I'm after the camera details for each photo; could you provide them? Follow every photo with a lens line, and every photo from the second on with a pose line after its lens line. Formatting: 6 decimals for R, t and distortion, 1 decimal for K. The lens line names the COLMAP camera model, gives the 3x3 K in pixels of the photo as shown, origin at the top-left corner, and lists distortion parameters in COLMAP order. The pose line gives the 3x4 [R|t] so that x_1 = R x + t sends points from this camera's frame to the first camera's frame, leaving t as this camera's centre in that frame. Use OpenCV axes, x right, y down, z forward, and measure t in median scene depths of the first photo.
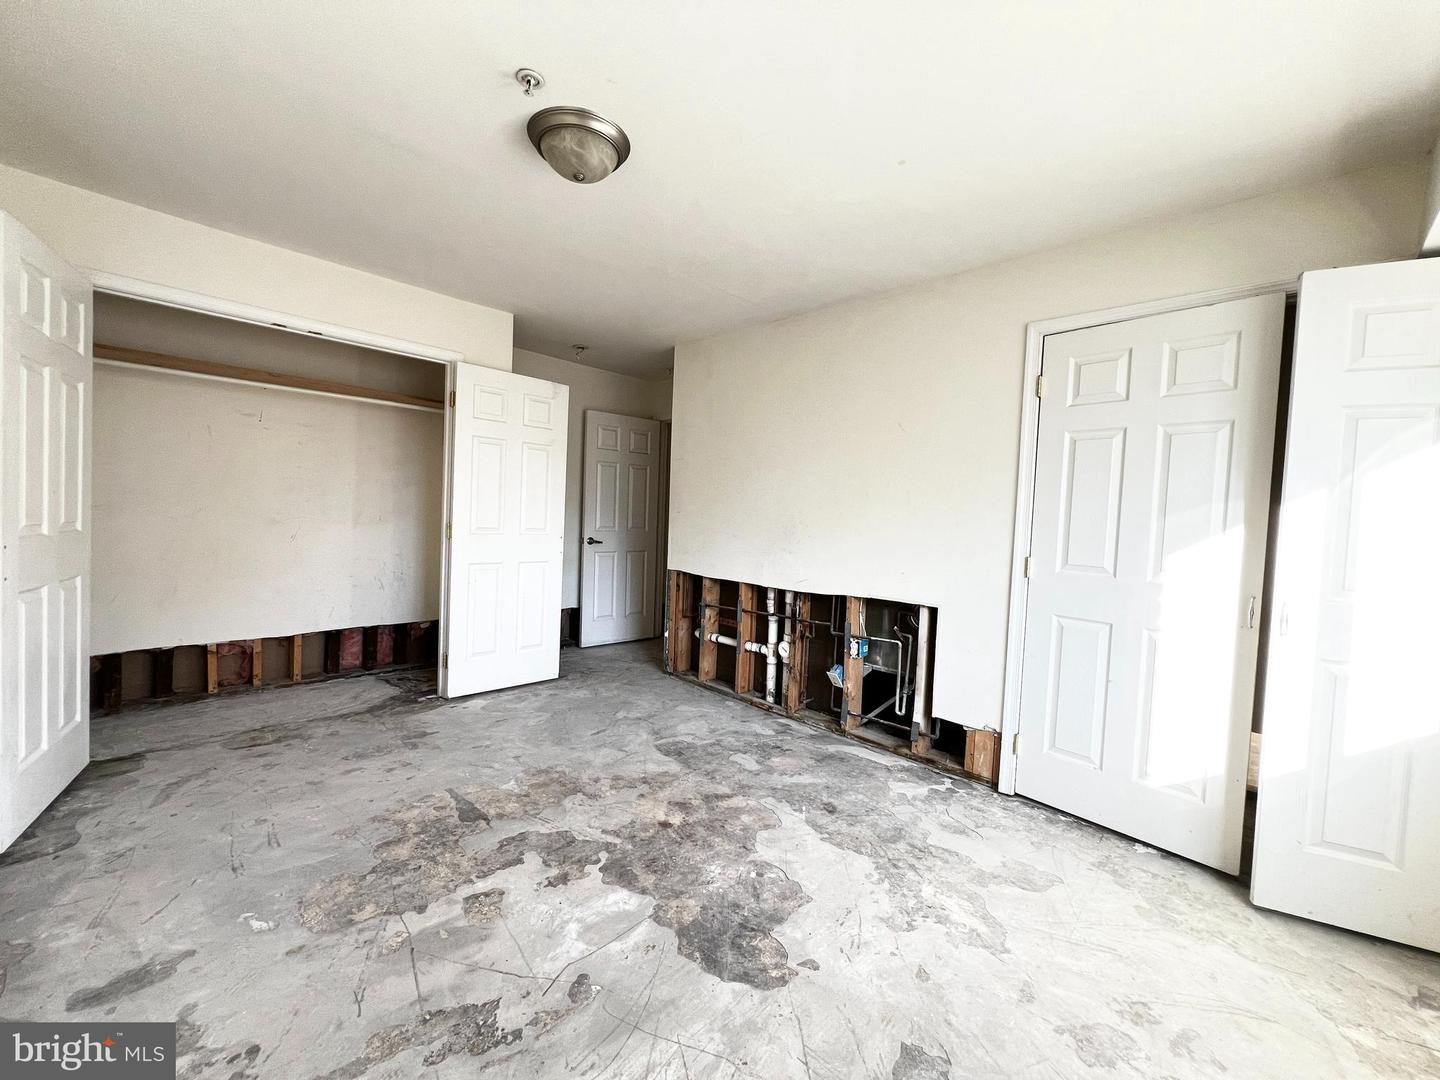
lens RADIAL K [[576.8, 0, 714.8], [0, 576.8, 535.7], [0, 0, 1]] dist [-0.001321, -0.000066]
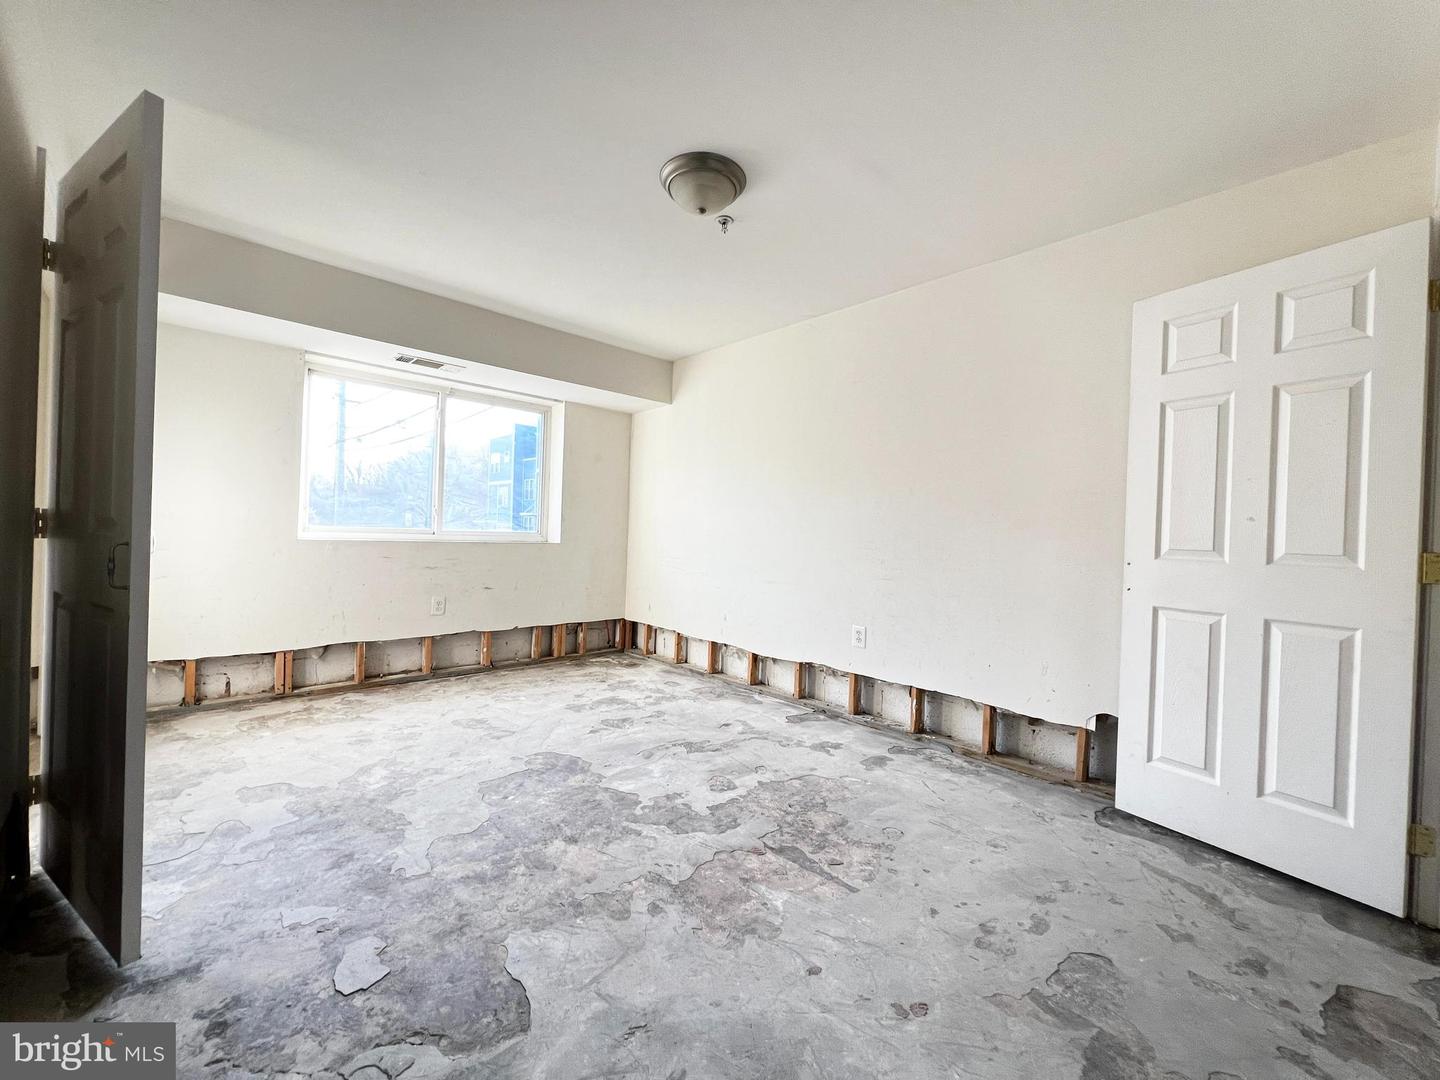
lens RADIAL K [[576.8, 0, 714.8], [0, 576.8, 535.7], [0, 0, 1]] dist [-0.001321, -0.000066]
pose [[-0.996447, -0.076705, 0.034777, -0.260371], [-0.075184, 0.996236, 0.043135, -0.019415], [-0.037954, 0.040367, -0.998464, 1.604413]]
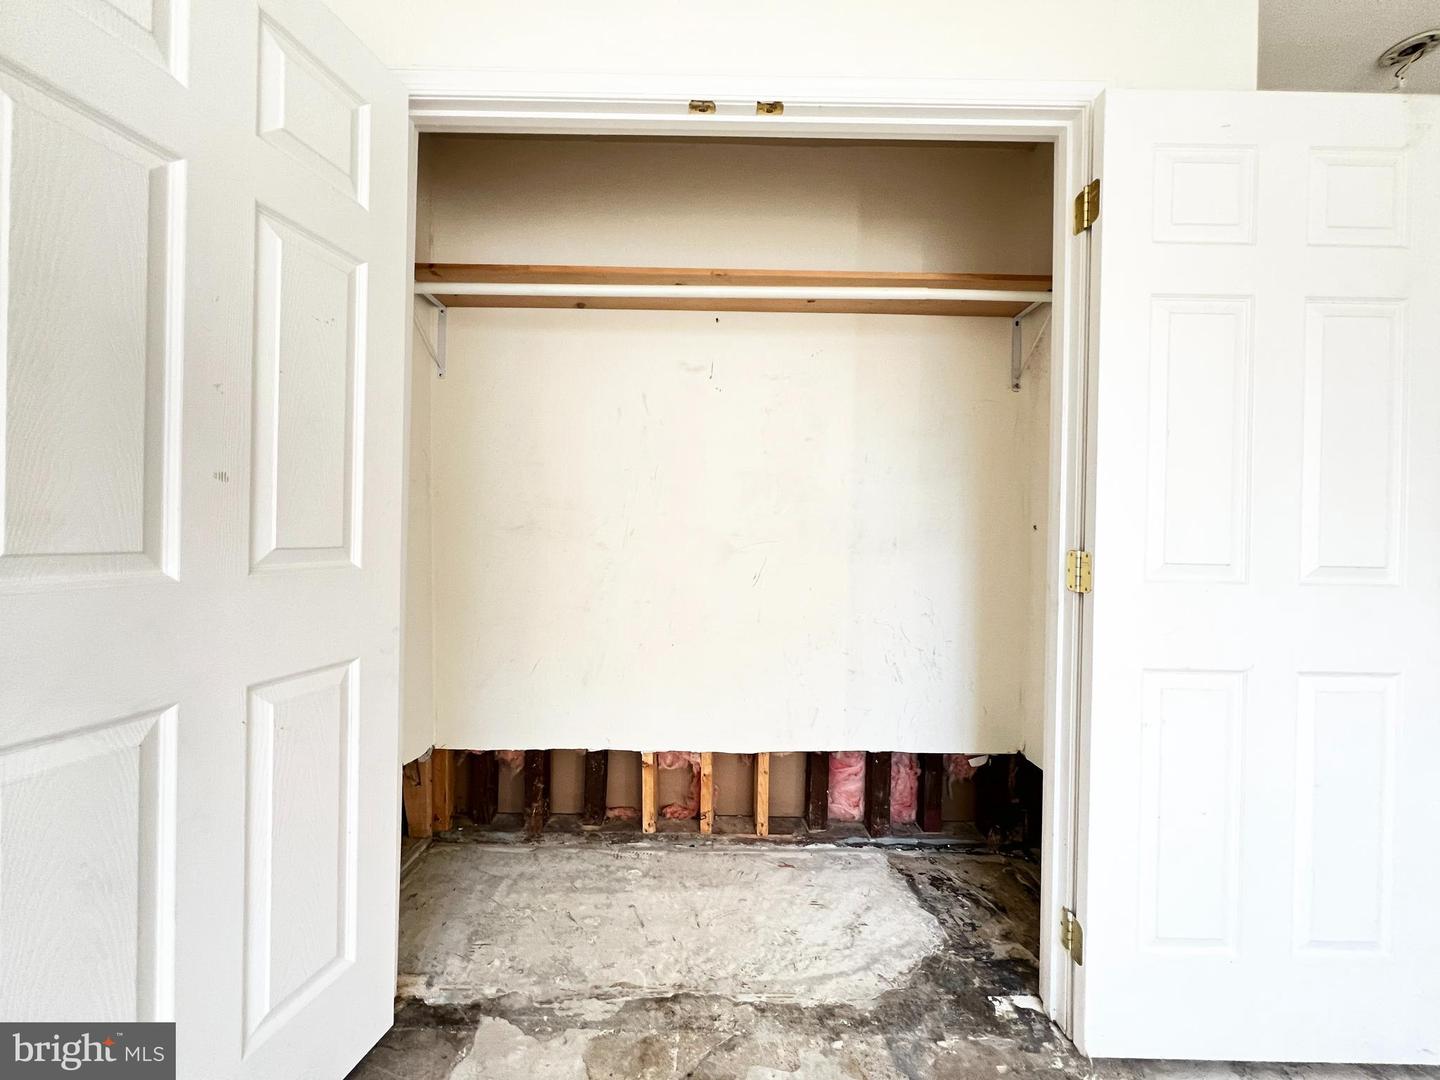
lens RADIAL K [[576.8, 0, 714.8], [0, 576.8, 535.7], [0, 0, 1]] dist [-0.001321, -0.000066]
pose [[0.700771, -0.025239, -0.712940, -0.489589], [-0.013860, 0.998704, -0.048978, -0.014233], [0.713252, 0.044204, 0.699512, 0.785745]]
